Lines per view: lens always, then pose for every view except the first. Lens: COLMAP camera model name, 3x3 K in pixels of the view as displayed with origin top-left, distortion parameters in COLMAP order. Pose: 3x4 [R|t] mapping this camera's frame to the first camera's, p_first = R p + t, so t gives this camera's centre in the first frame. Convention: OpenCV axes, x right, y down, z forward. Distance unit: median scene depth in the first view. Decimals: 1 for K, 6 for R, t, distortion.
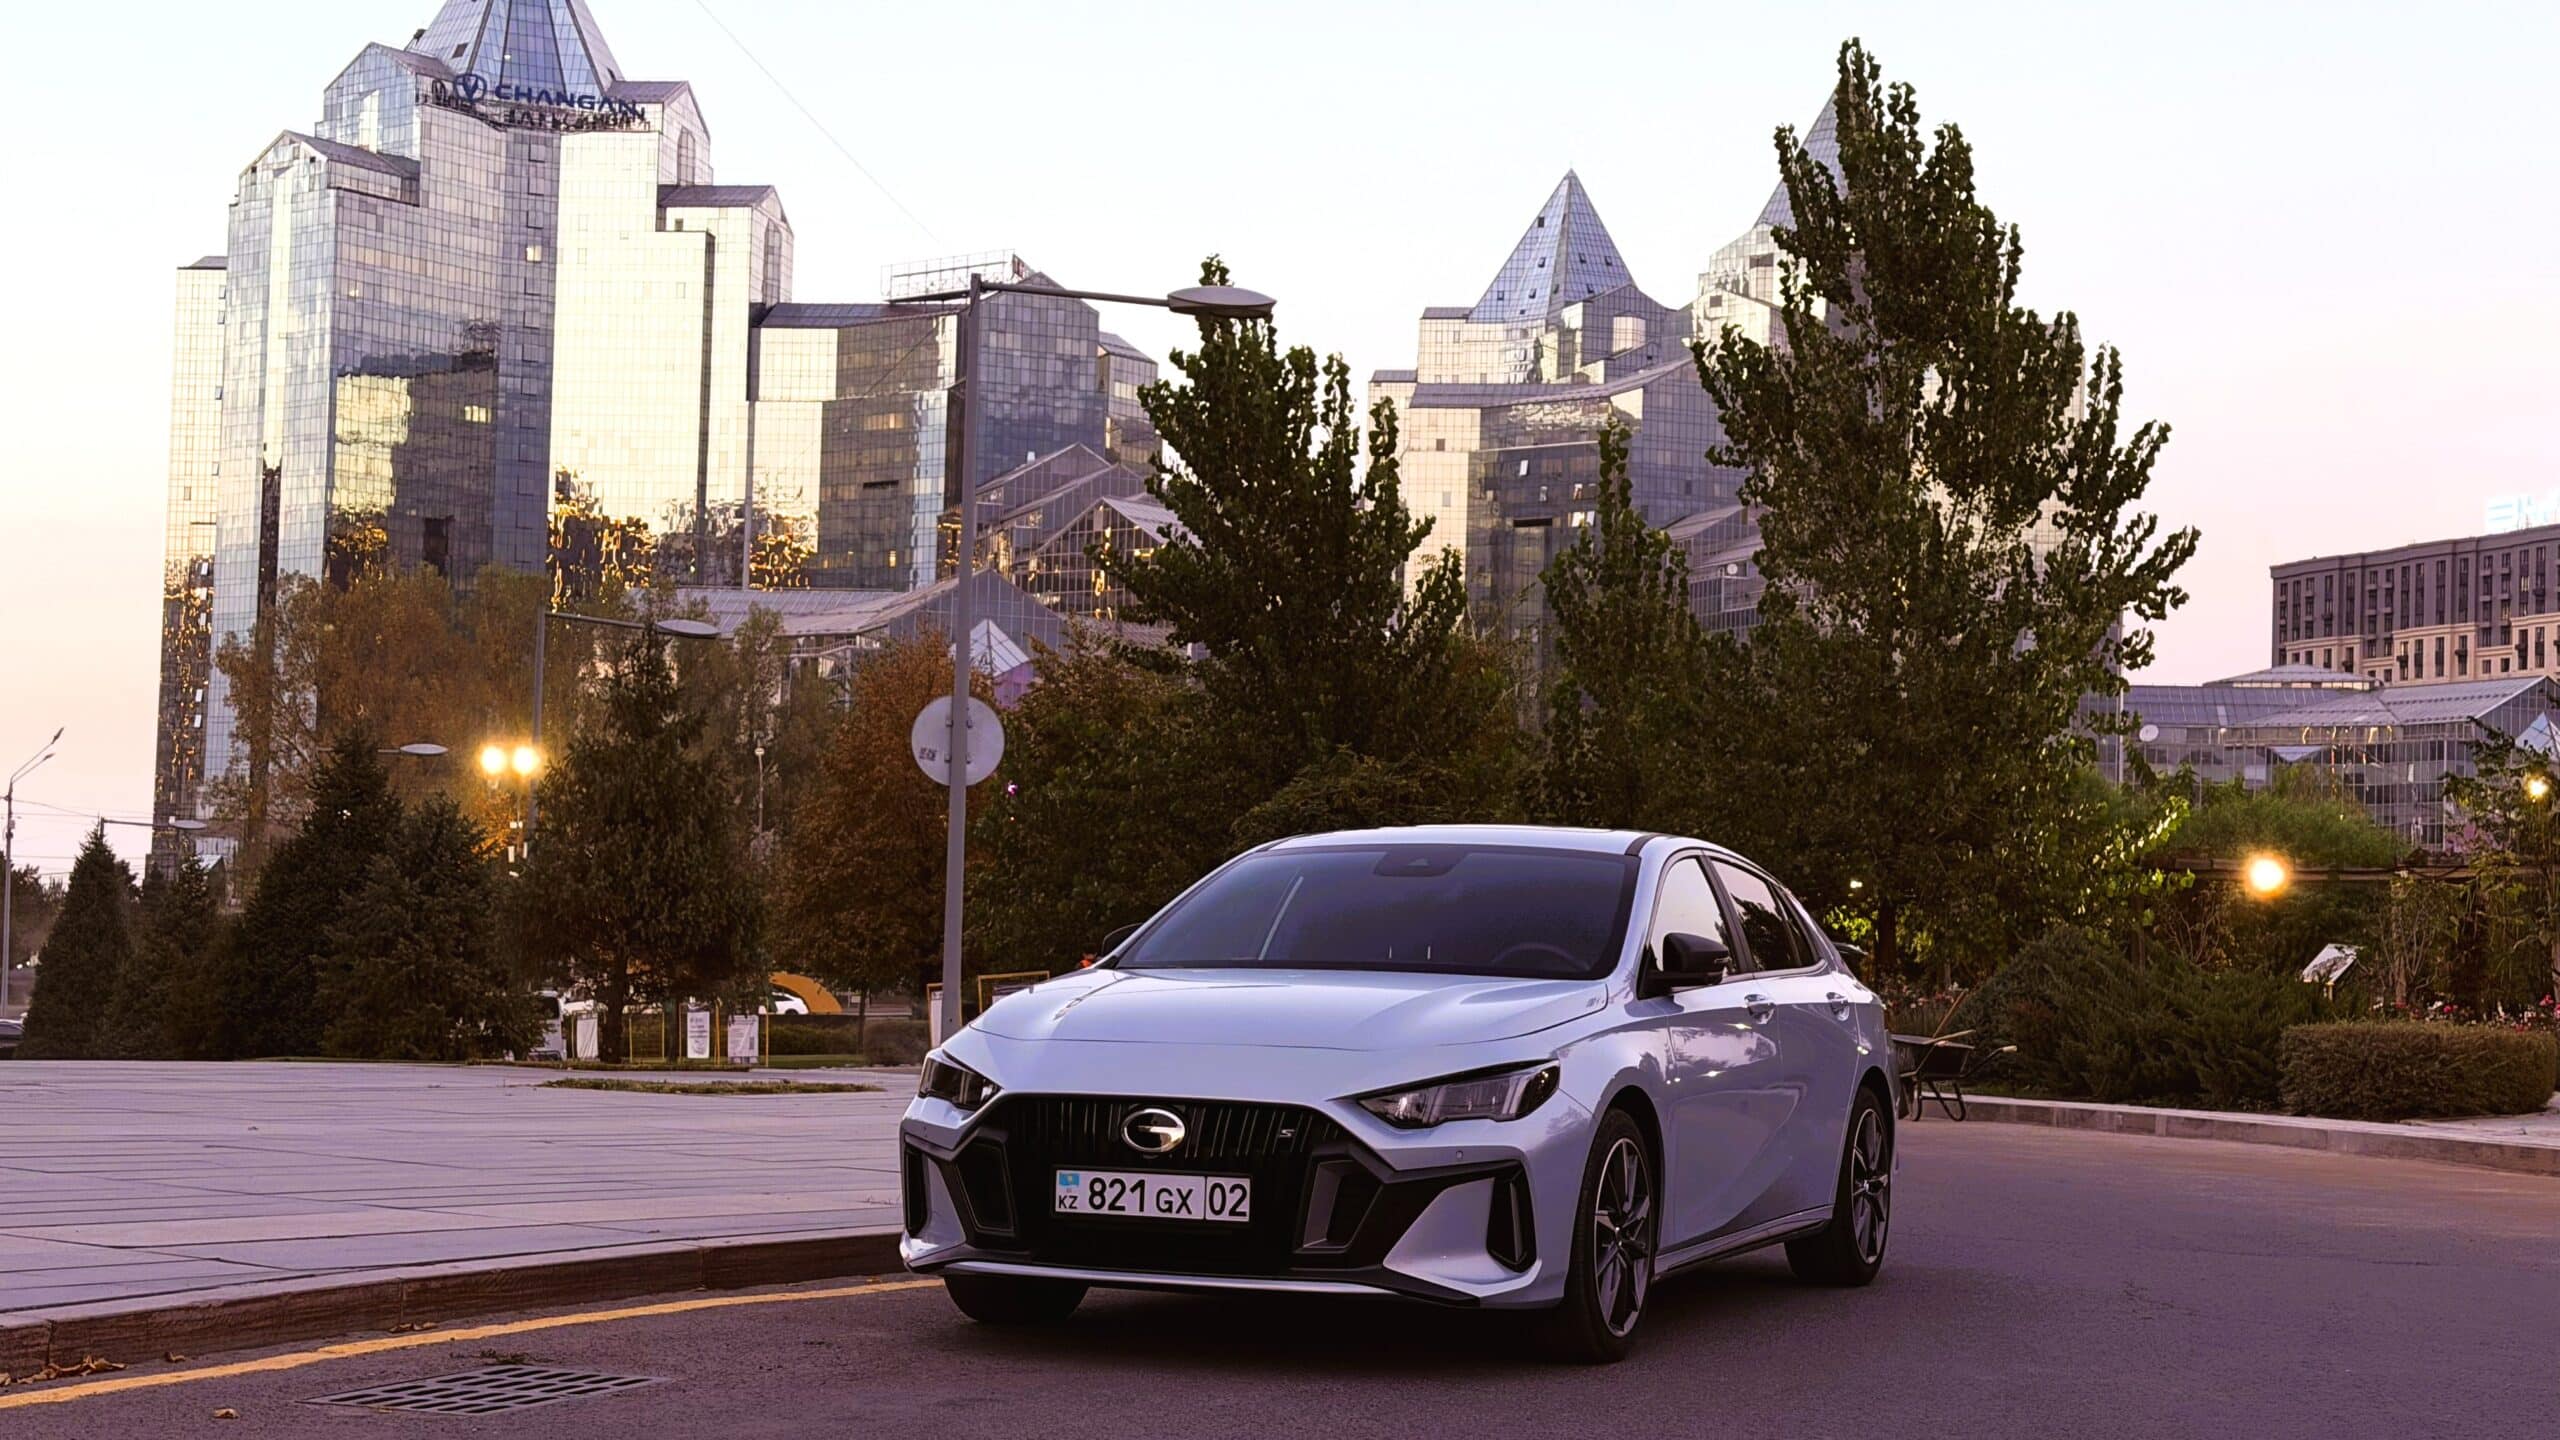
lens RADIAL K [[3575.6, 0, 1280.0], [0, 3575.6, 720.0], [0, 0, 1]] dist [-0.004336, 0.009381]
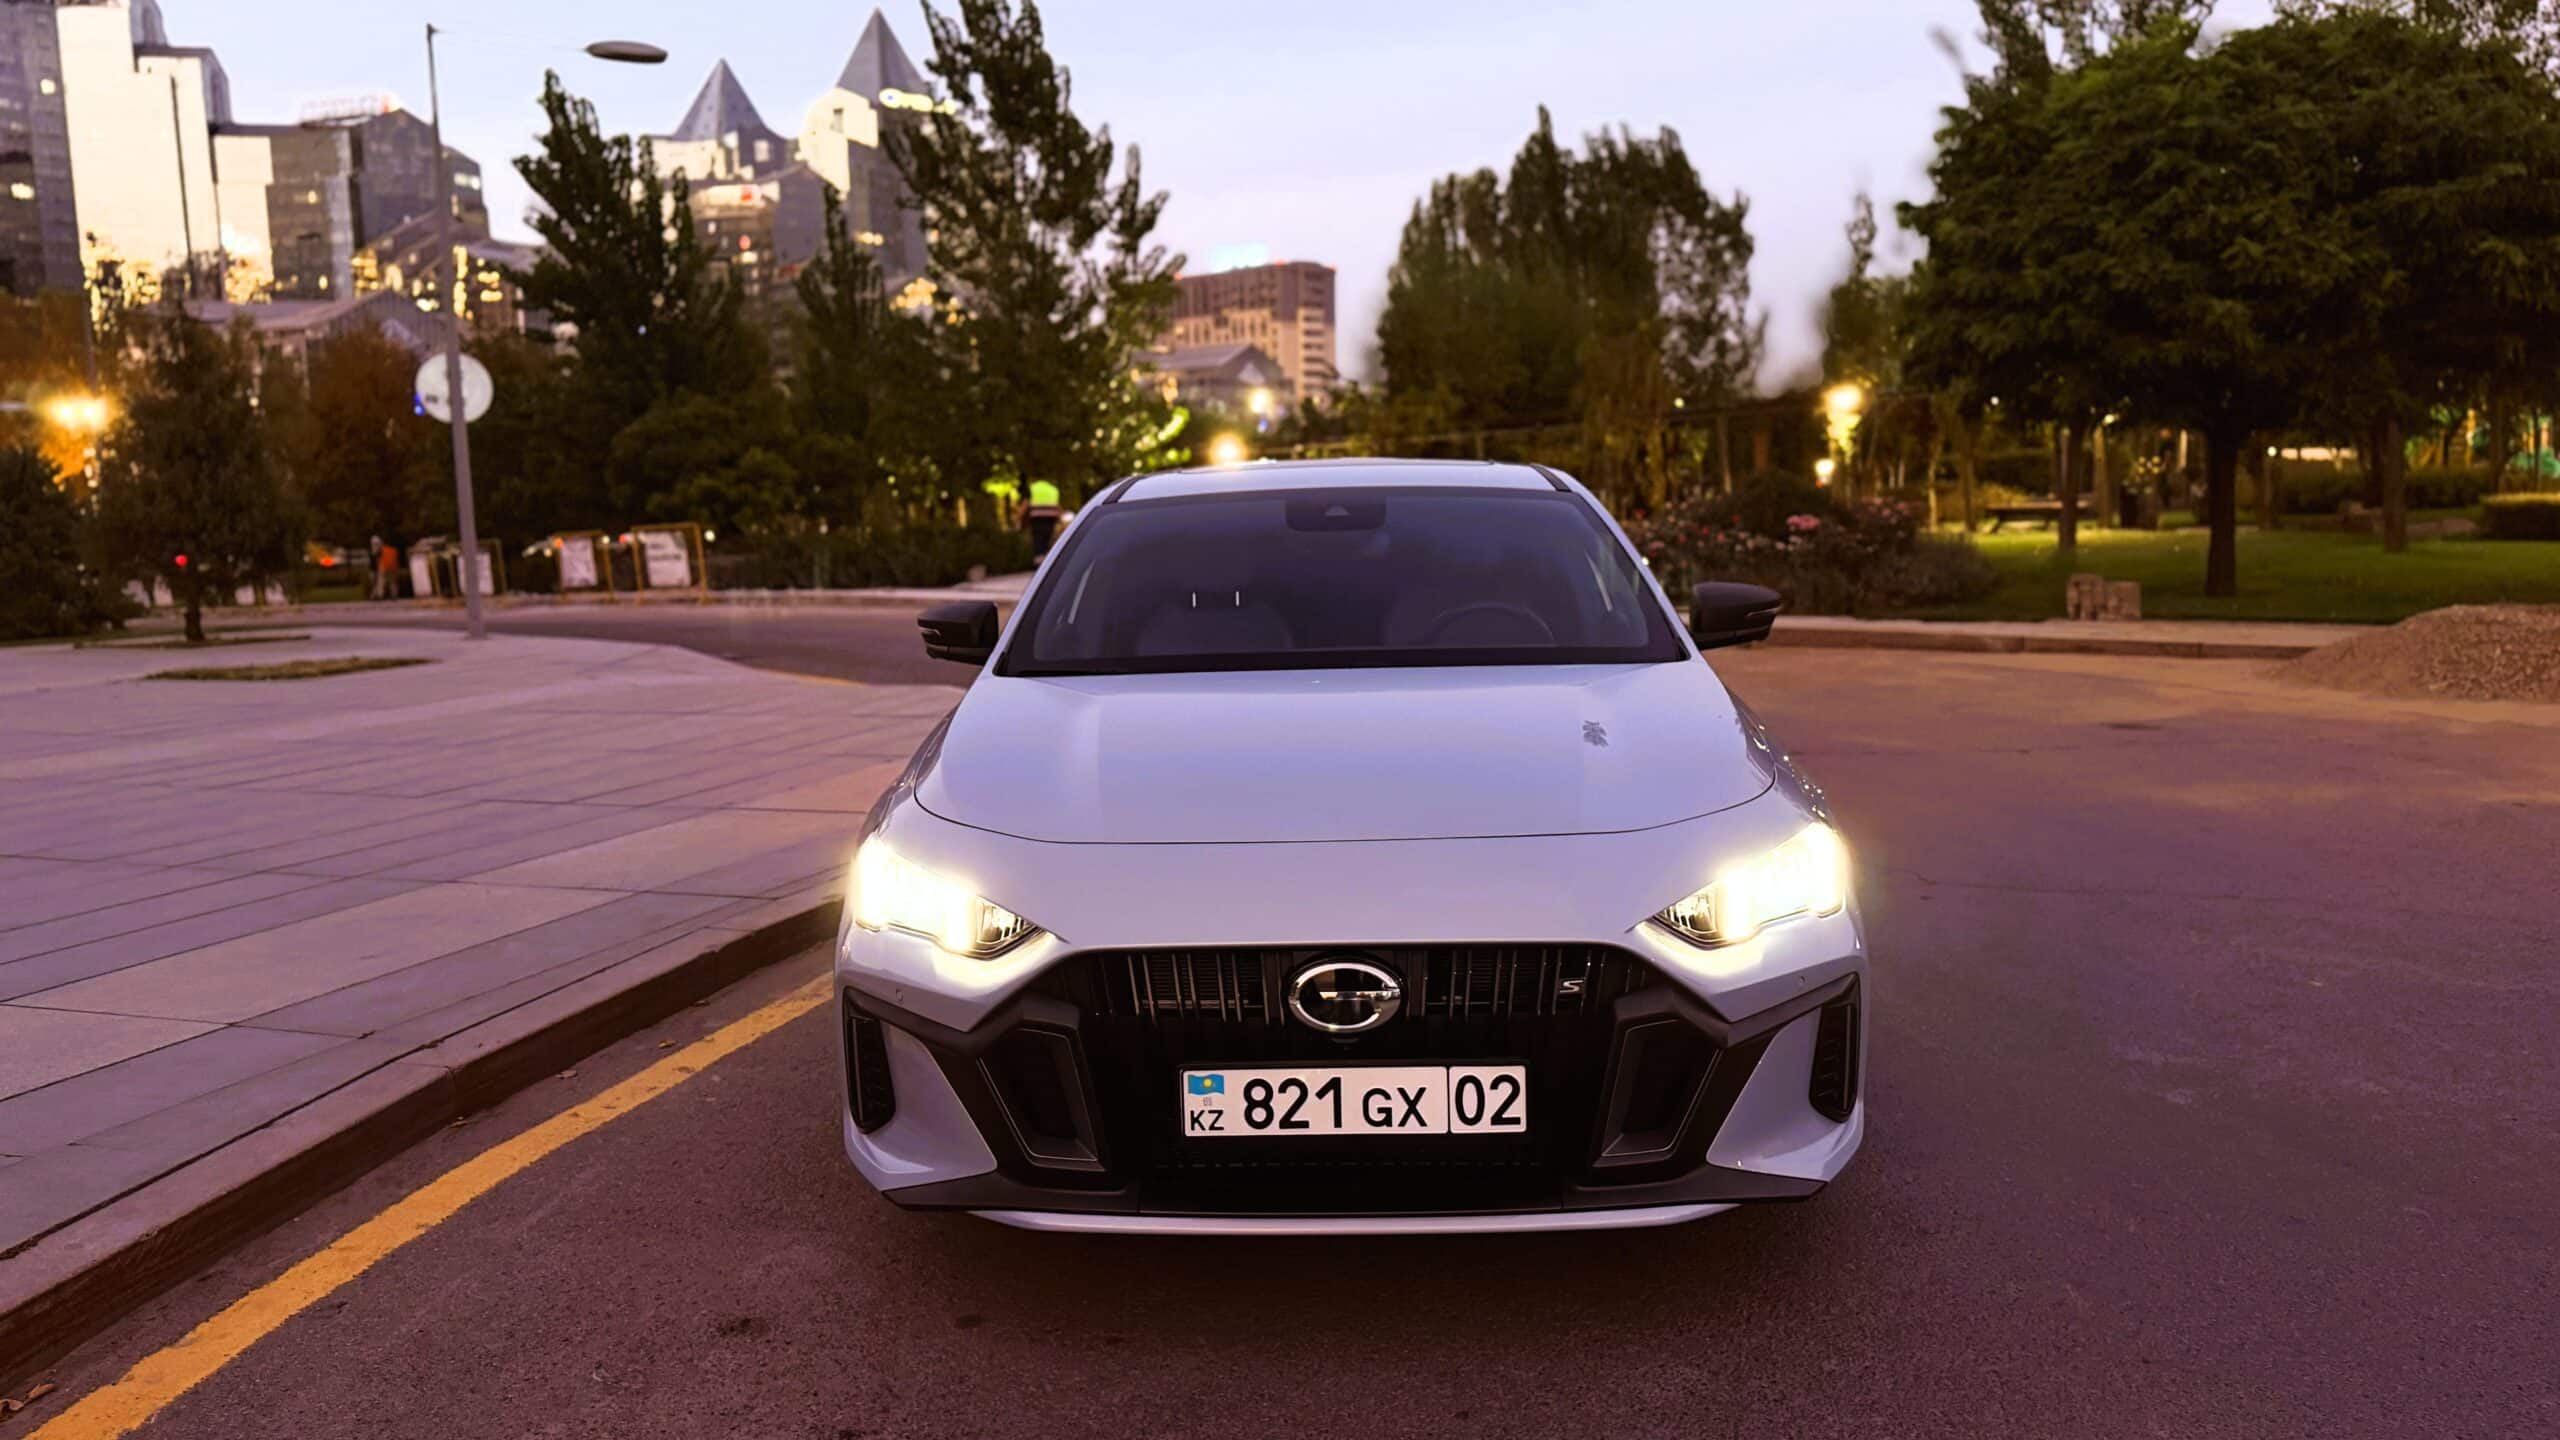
lens RADIAL K [[1800.3, 0, 1328.7], [0, 1800.3, 783.8], [0, 0, 1]] dist [-0.035659, -0.003218]
pose [[0.923232, -0.097750, 0.371600, -0.025952], [0.011683, 0.973794, 0.227130, 0.001285], [-0.384064, -0.205353, 0.900181, 0.125136]]
